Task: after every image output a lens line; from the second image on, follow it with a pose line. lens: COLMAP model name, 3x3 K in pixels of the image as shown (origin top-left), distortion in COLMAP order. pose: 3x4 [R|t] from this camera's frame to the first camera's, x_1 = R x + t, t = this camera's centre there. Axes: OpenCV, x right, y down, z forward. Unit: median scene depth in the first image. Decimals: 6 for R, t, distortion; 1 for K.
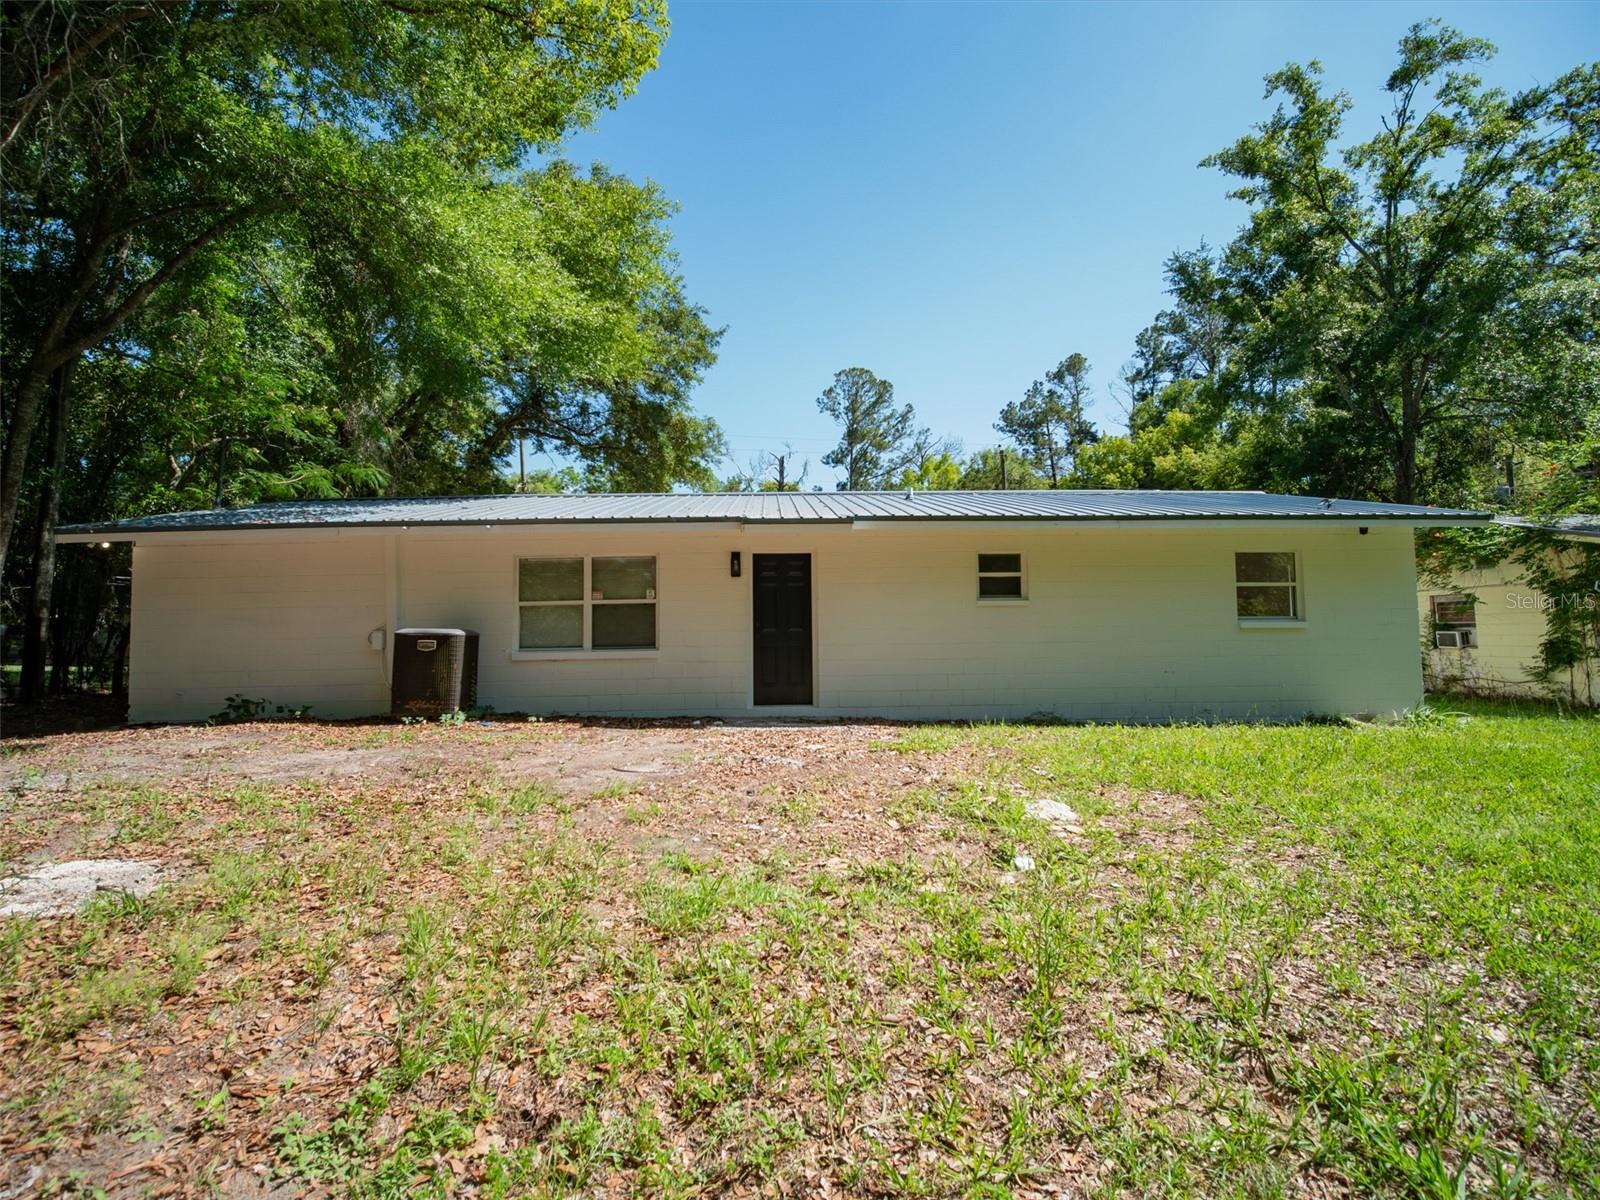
lens RADIAL K [[726.8, 0, 792.0], [0, 726.8, 589.9], [0, 0, 1]] dist [-0.020221, -0.000379]
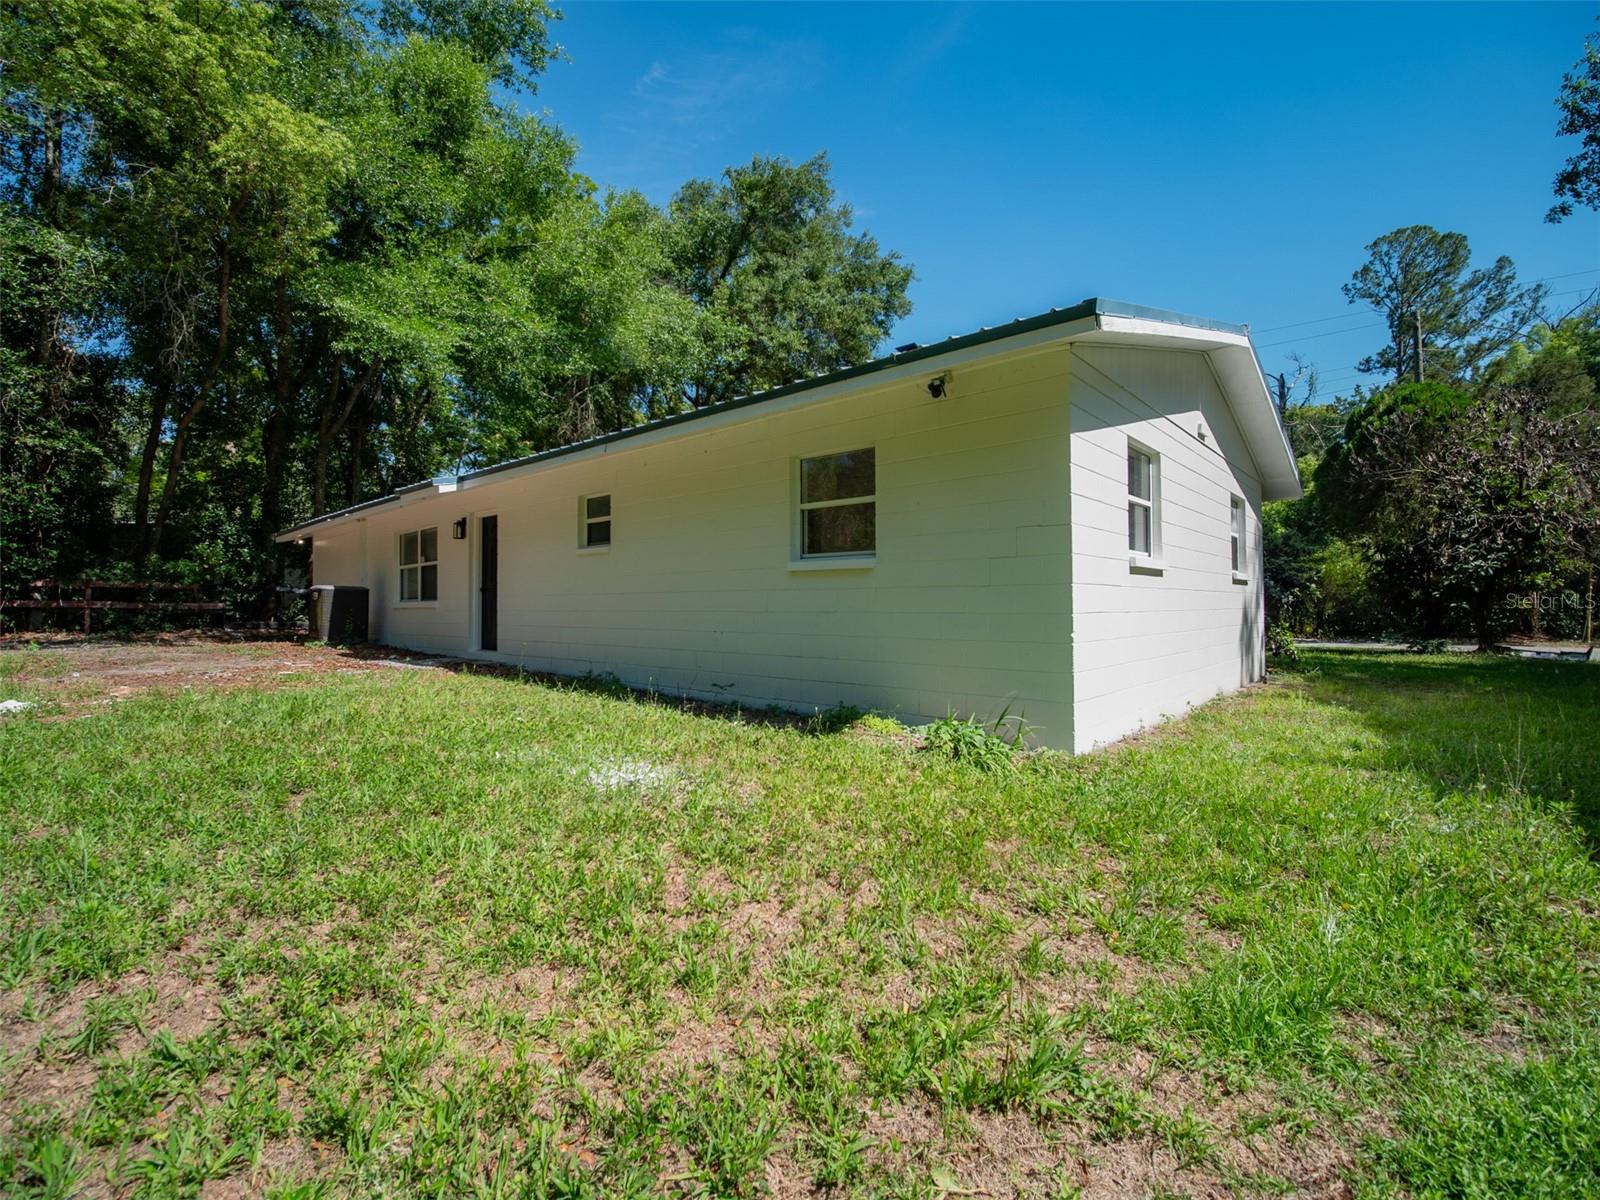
lens RADIAL K [[726.8, 0, 792.0], [0, 726.8, 589.9], [0, 0, 1]] dist [-0.020221, -0.000379]
pose [[0.726323, -0.009016, -0.687294, 1.068827], [0.039511, 0.998808, 0.028651, 0.049339], [0.686217, -0.047965, 0.725814, 0.501784]]
